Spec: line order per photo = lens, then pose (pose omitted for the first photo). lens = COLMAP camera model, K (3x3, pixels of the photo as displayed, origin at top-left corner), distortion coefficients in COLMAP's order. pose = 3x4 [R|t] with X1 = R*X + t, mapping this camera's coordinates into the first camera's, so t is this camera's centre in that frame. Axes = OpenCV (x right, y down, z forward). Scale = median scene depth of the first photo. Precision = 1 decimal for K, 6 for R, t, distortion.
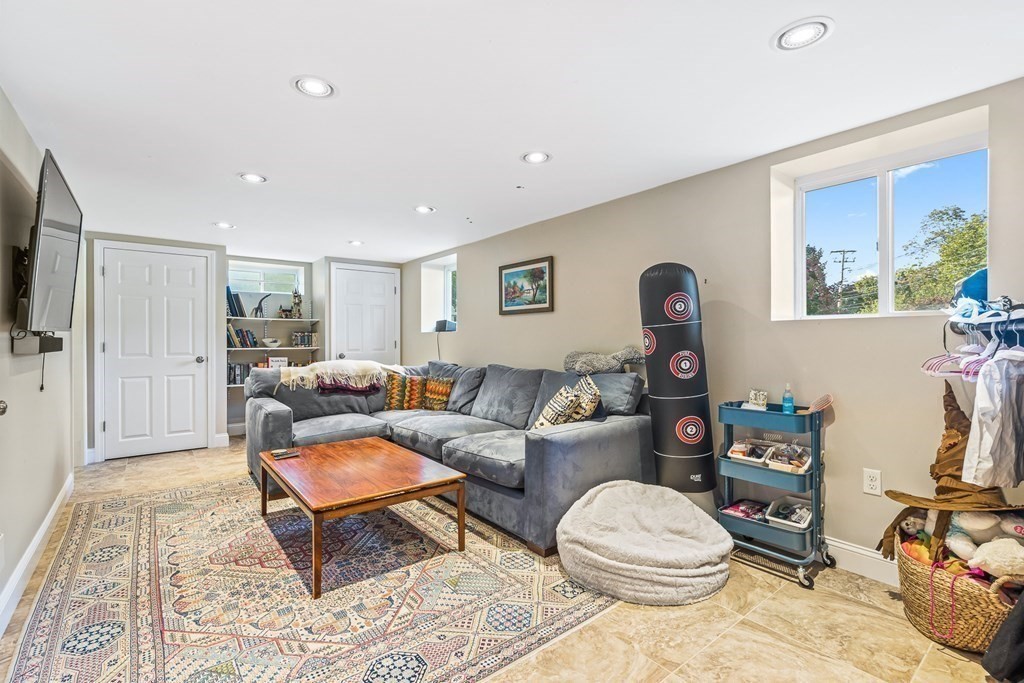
lens RADIAL K [[465.7, 0, 517.5], [0, 465.7, 339.4], [0, 0, 1]] dist [0.000736, -0.000124]
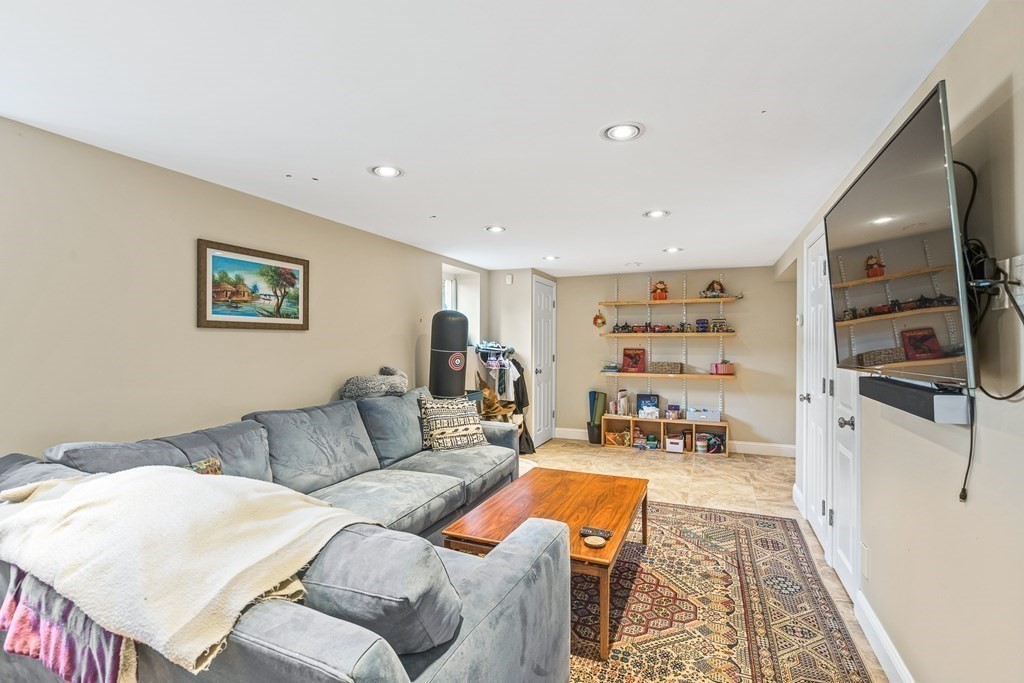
lens RADIAL K [[465.7, 0, 514.4], [0, 465.7, 341.2], [0, 0, 1]] dist [0.000736, -0.000124]
pose [[-0.474977, 0.003793, 0.879990, -0.788015], [0.003014, 0.999992, -0.002683, -0.038073], [-0.879993, 0.001378, -0.474984, 1.062032]]
